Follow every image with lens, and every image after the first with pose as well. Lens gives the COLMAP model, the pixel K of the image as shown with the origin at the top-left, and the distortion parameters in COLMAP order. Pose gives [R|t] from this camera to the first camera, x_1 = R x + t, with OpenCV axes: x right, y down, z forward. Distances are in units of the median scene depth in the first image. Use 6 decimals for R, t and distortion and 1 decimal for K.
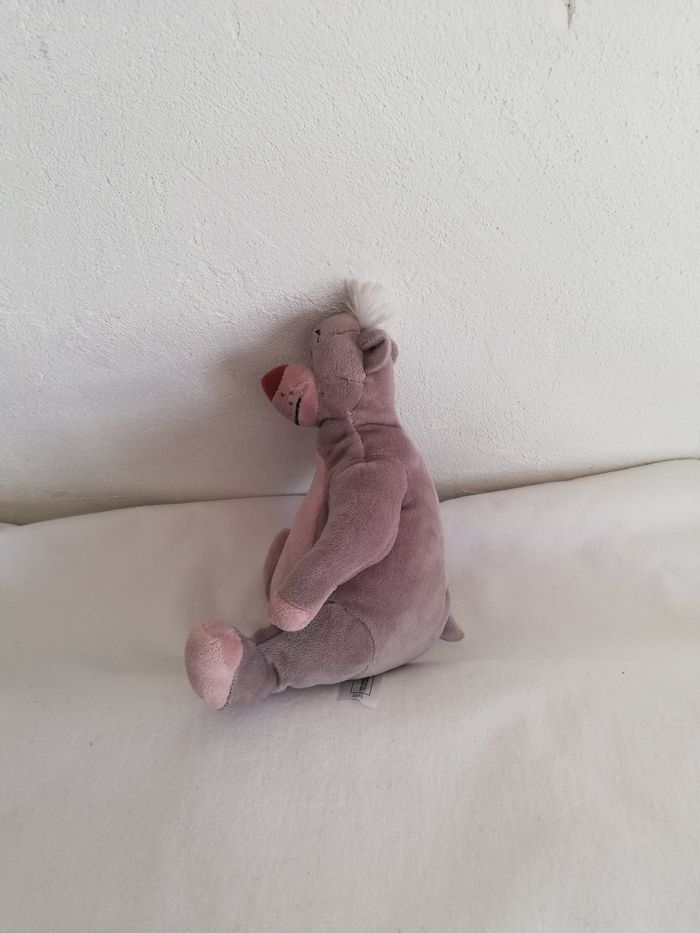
lens RADIAL K [[718.7, 0, 371.6], [0, 718.7, 483.8], [0, 0, 1]] dist [0.000505, -0.037435]
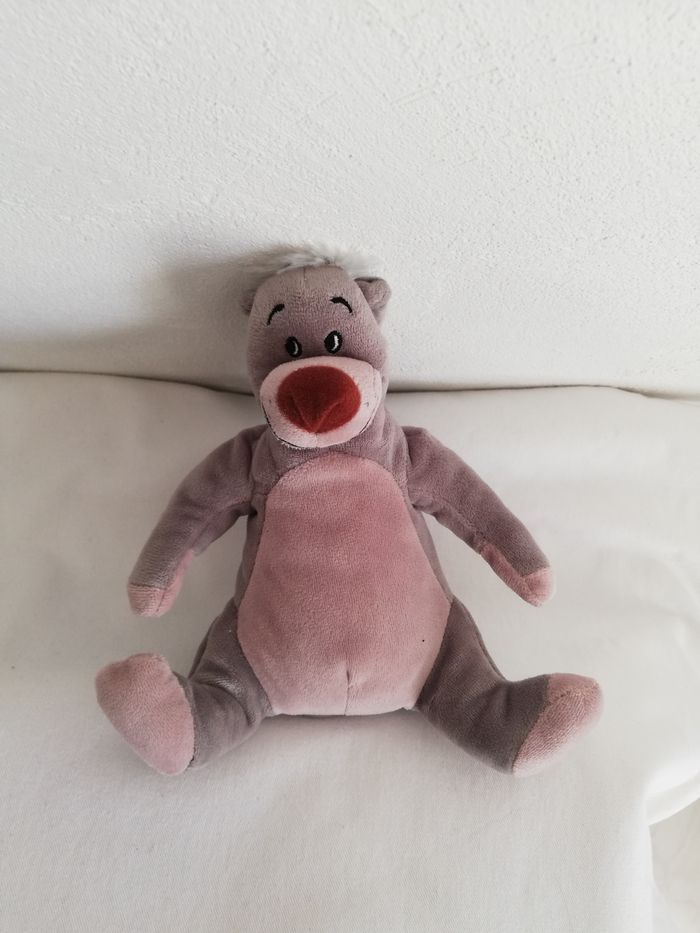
lens RADIAL K [[718.7, 0, 371.6], [0, 718.7, 487.6], [0, 0, 1]] dist [0.000505, -0.037435]
pose [[0.990106, 0.083865, 0.112498, 0.151424], [-0.124374, 0.895703, 0.426904, -0.368532], [-0.064963, -0.436672, 0.897272, 0.375242]]
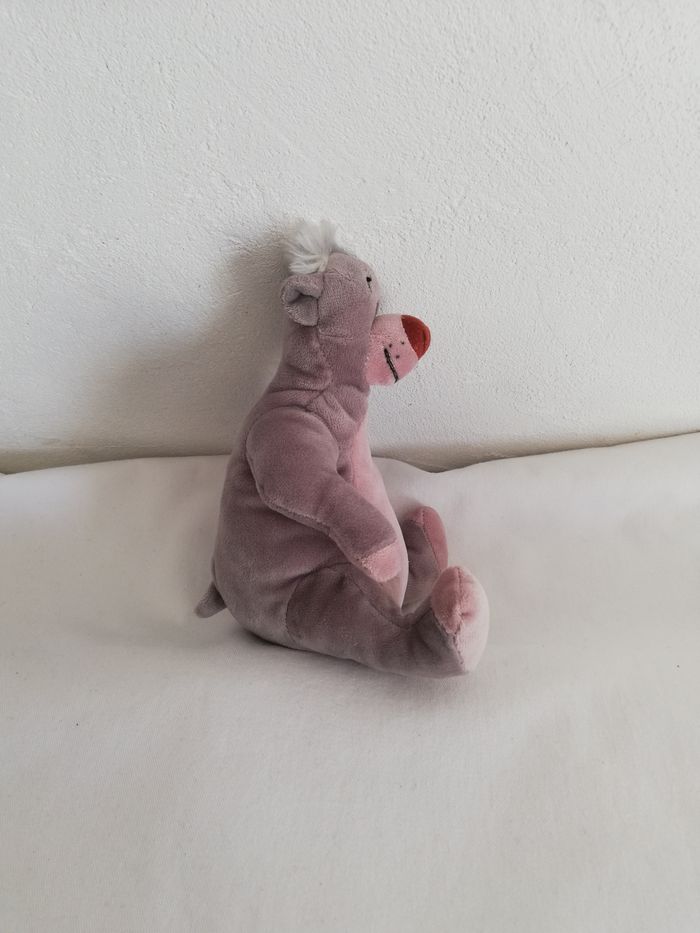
lens RADIAL K [[718.7, 0, 364.3], [0, 718.7, 483.0], [0, 0, 1]] dist [0.000505, -0.037435]
pose [[0.999278, 0.036599, -0.010217, -0.038893], [-0.035985, 0.997845, 0.054867, 0.004183], [0.012204, -0.054460, 0.998441, 0.136968]]
